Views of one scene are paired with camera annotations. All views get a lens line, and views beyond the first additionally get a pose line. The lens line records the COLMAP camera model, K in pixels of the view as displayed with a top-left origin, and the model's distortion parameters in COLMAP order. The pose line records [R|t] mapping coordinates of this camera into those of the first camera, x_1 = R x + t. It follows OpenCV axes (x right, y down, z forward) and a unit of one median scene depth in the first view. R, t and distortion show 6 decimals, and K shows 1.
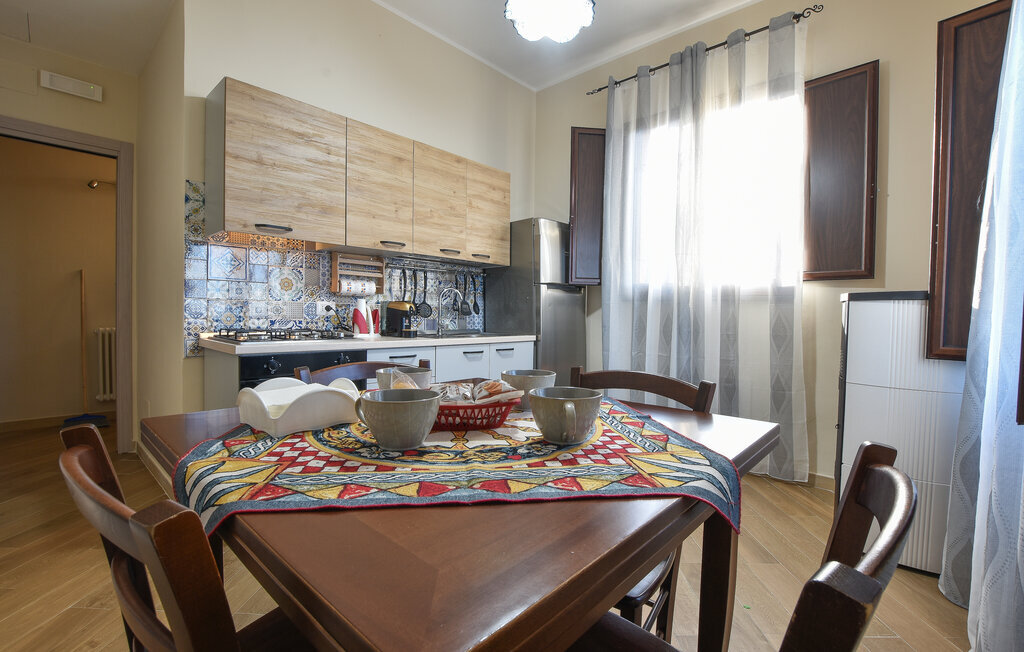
lens RADIAL K [[454.1, 0, 512.0], [0, 454.1, 326.0], [0, 0, 1]] dist [-0.001850, -0.000662]
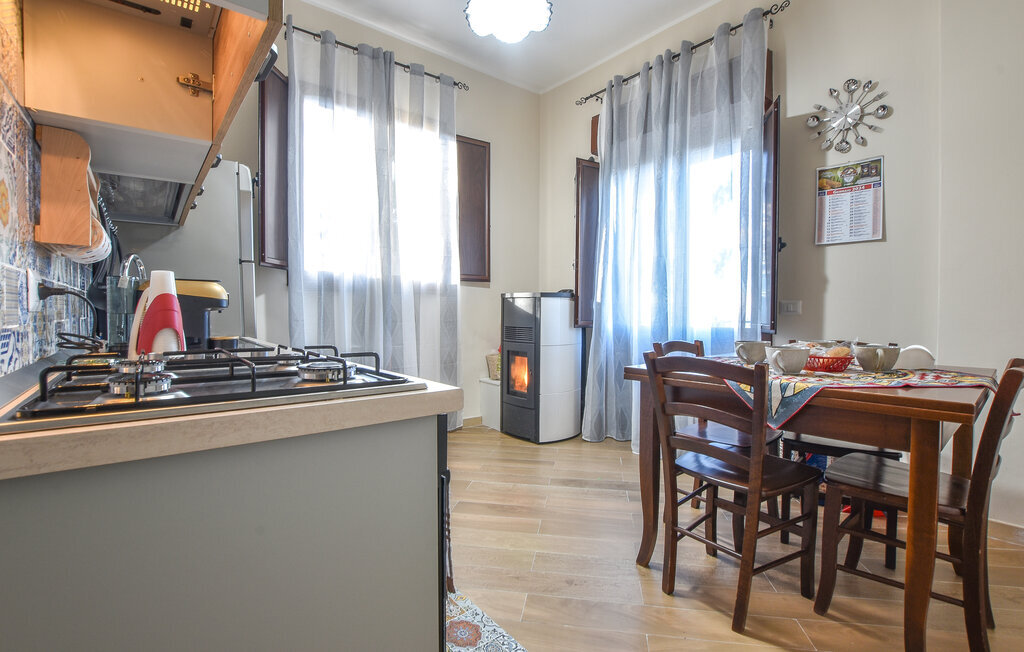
lens RADIAL K [[478.7, 0, 512.0], [0, 478.7, 326.0], [0, 0, 1]] dist [0.000584, 0.000086]
pose [[0.164260, -0.044243, 0.985424, -0.729320], [0.025425, 0.998852, 0.040608, -0.015947], [-0.986089, 0.018384, 0.165196, 0.573314]]
